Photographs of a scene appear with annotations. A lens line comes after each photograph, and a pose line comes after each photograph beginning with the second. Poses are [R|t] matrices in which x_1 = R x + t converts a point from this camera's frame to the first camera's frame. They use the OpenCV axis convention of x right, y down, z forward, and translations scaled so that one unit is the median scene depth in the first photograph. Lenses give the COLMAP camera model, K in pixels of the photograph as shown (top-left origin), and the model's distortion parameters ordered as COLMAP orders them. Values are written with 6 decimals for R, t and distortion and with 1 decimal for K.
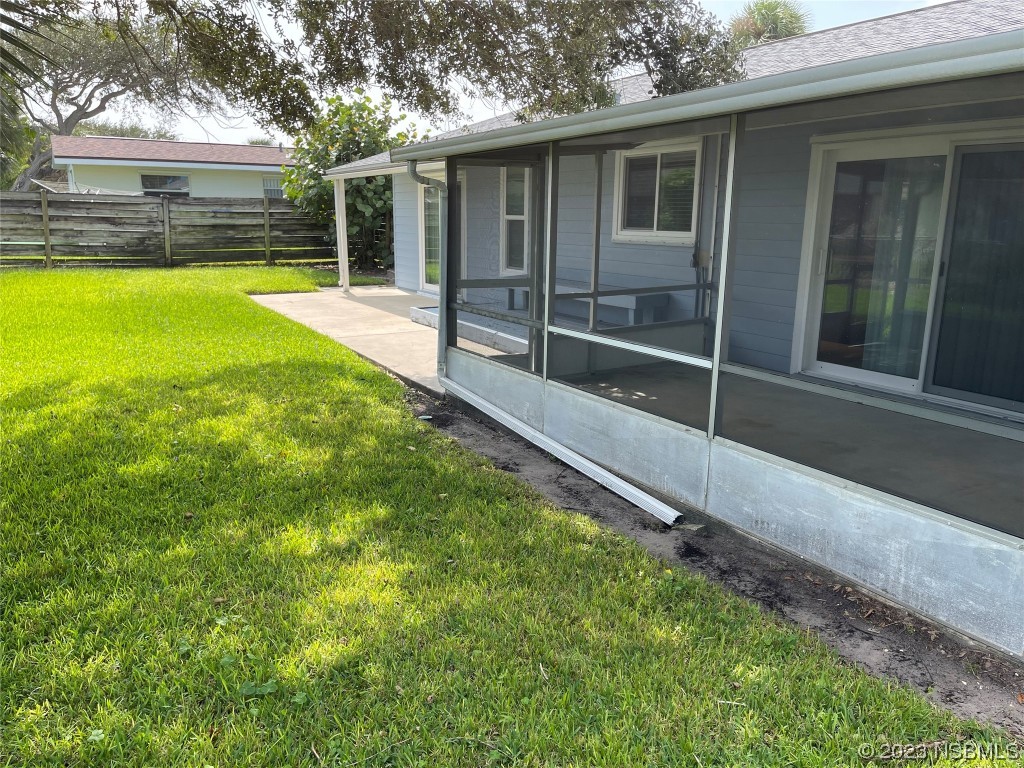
lens RADIAL K [[774.6, 0, 511.4], [0, 774.6, 385.8], [0, 0, 1]] dist [0.059015, -0.062369]
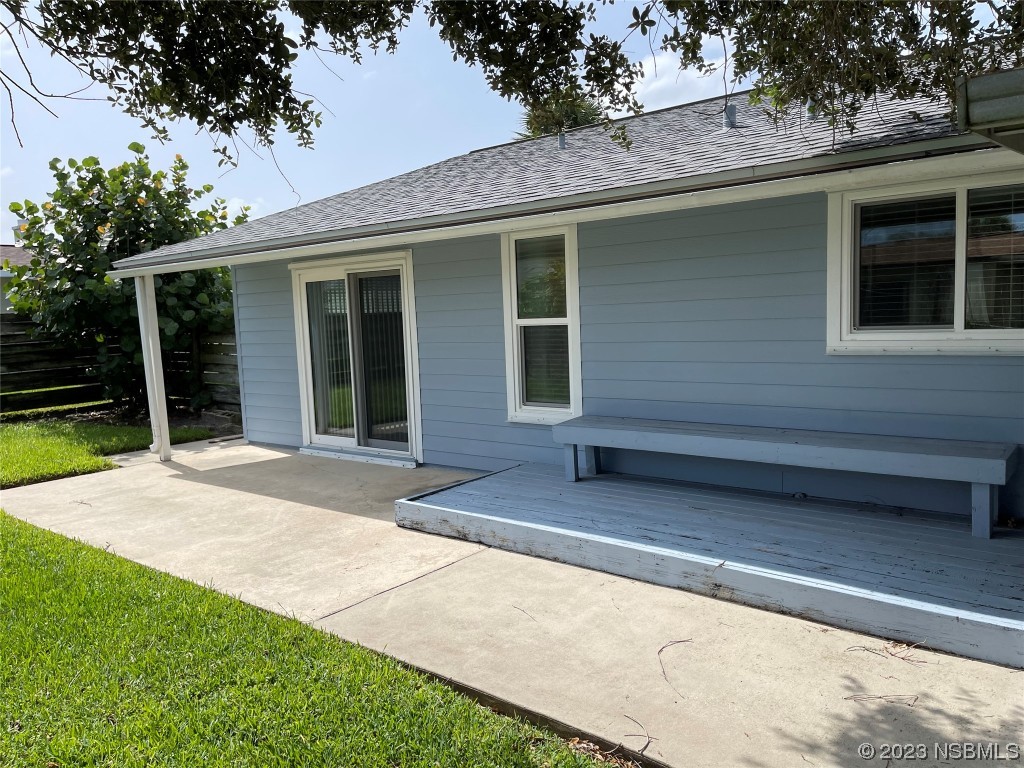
lens RADIAL K [[774.6, 0, 540.4], [0, 774.6, 393.8], [0, 0, 1]] dist [0.059015, -0.062369]
pose [[0.925854, -0.083941, 0.368440, -0.142594], [0.126543, 0.987593, -0.092989, -0.070163], [-0.356063, 0.132718, 0.924989, 0.300444]]
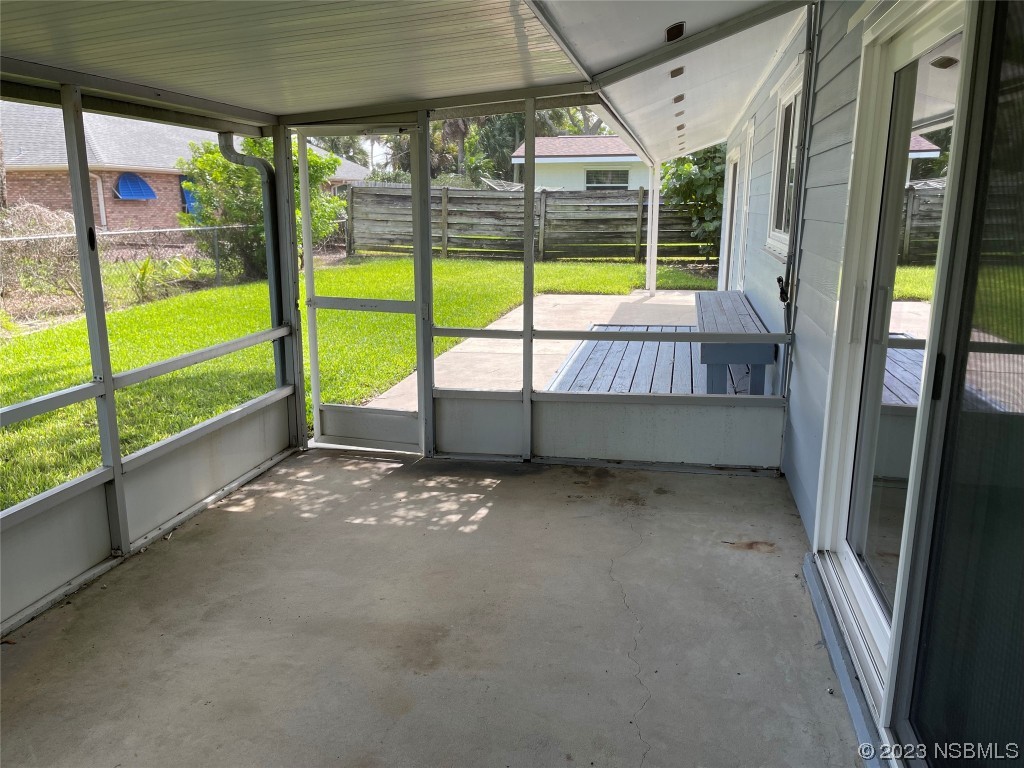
lens RADIAL K [[774.6, 0, 512.6], [0, 774.6, 379.7], [0, 0, 1]] dist [0.059015, -0.062369]
pose [[0.757585, 0.136170, -0.638375, 0.197652], [-0.135549, 0.989498, 0.050205, -0.045517], [0.638507, 0.048497, 0.768086, 0.215326]]
